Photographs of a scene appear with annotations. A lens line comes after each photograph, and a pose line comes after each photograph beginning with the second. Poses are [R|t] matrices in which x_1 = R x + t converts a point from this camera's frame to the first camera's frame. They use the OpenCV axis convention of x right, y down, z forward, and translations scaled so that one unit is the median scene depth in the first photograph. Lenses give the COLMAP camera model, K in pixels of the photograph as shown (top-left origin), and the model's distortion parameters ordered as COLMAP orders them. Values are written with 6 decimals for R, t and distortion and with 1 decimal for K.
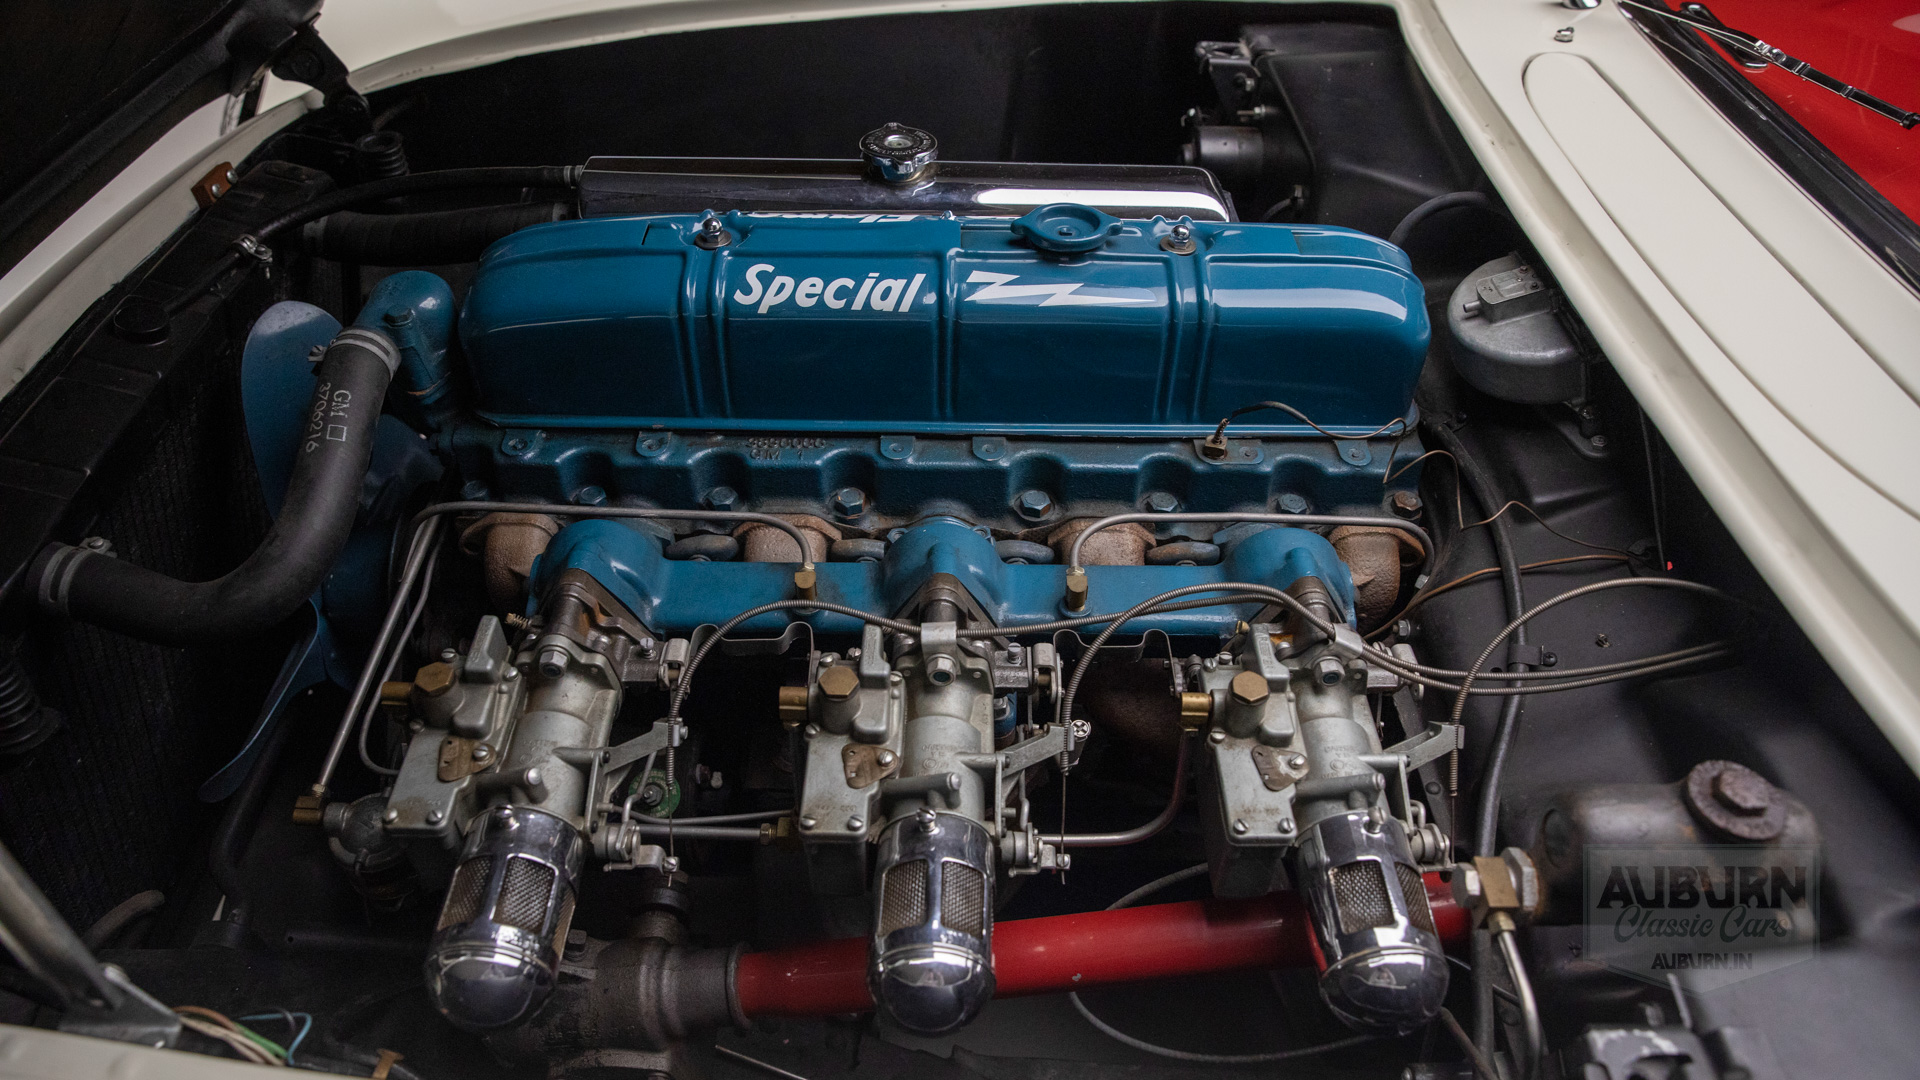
lens RADIAL K [[1275.5, 0, 959.9], [0, 1275.5, 534.9], [0, 0, 1]] dist [-0.098172, 0.054237]
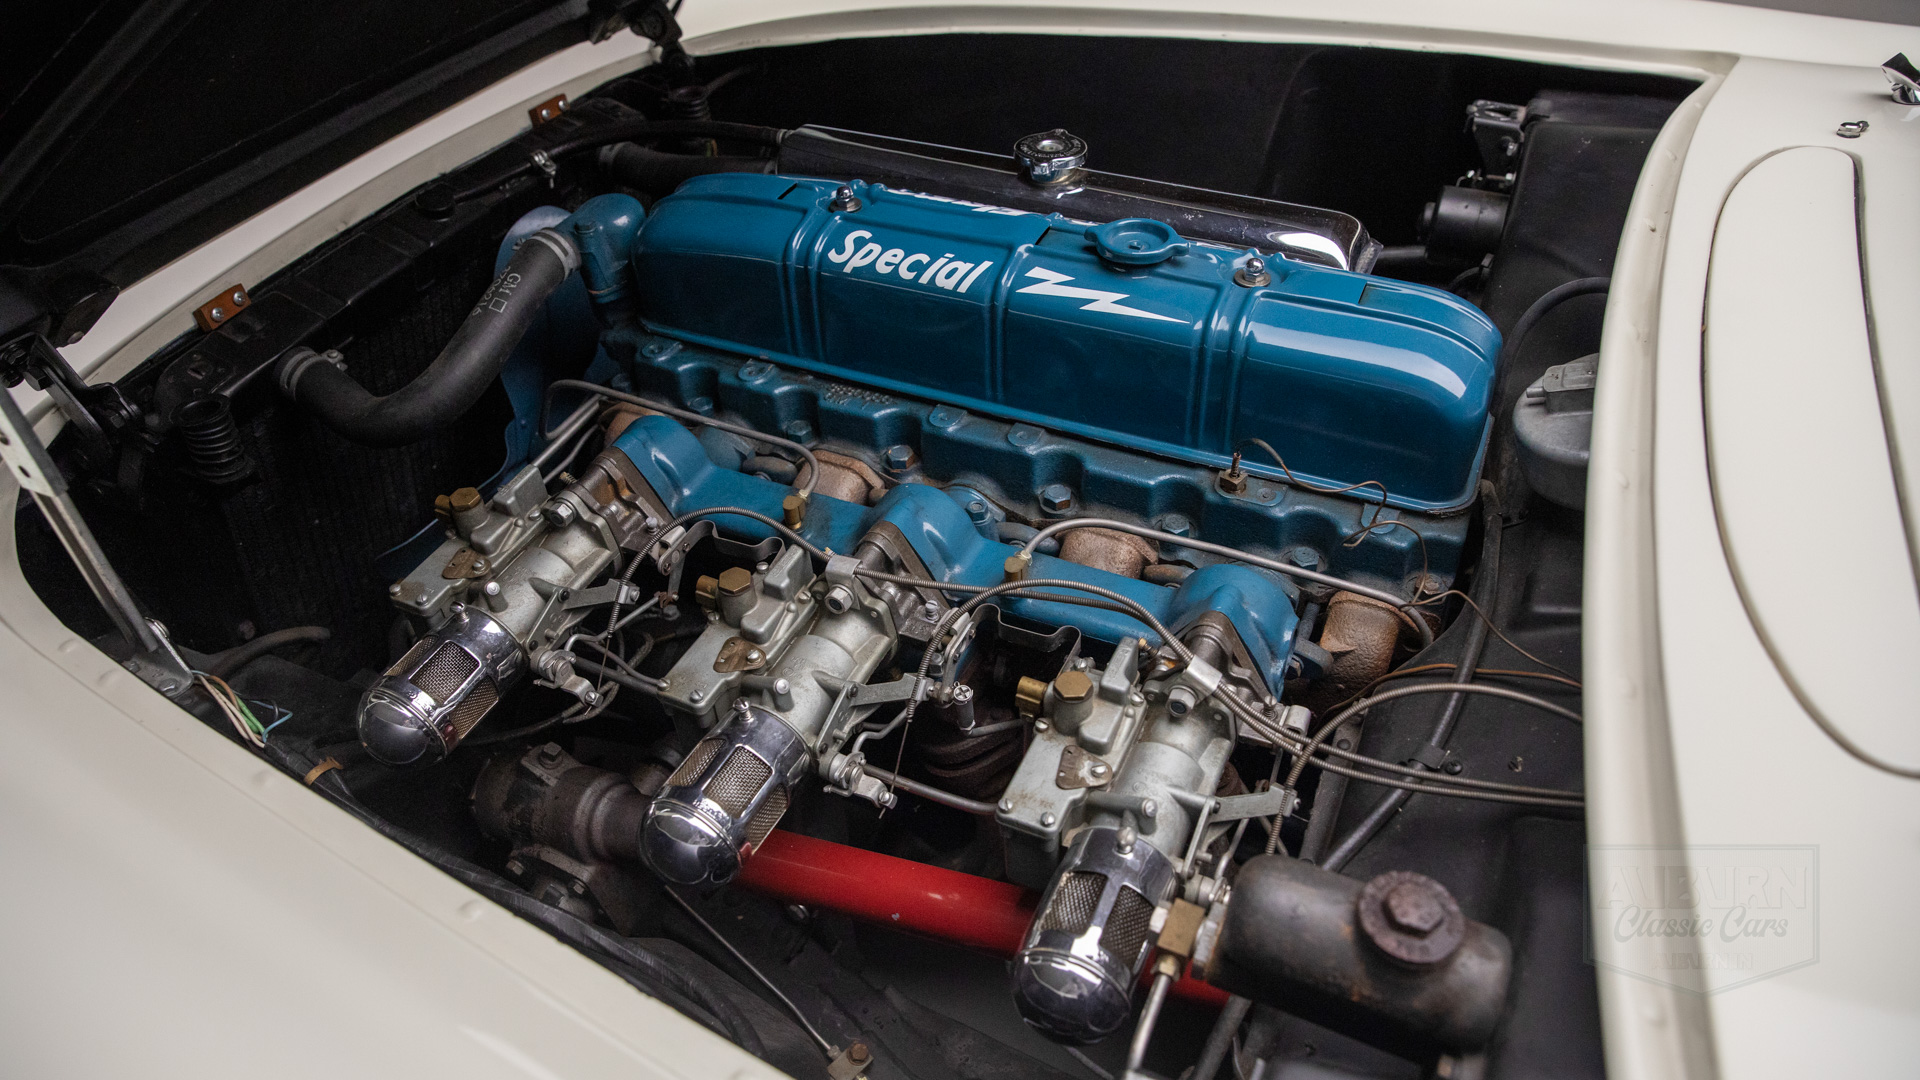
lens RADIAL K [[1275.5, 0, 949.9], [0, 1275.5, 541.4], [0, 0, 1]] dist [-0.098172, 0.054237]
pose [[0.902642, 0.236410, -0.359650, 0.369791], [-0.242961, 0.969643, 0.027601, 0.002886], [0.355257, 0.062467, 0.932679, 0.000867]]
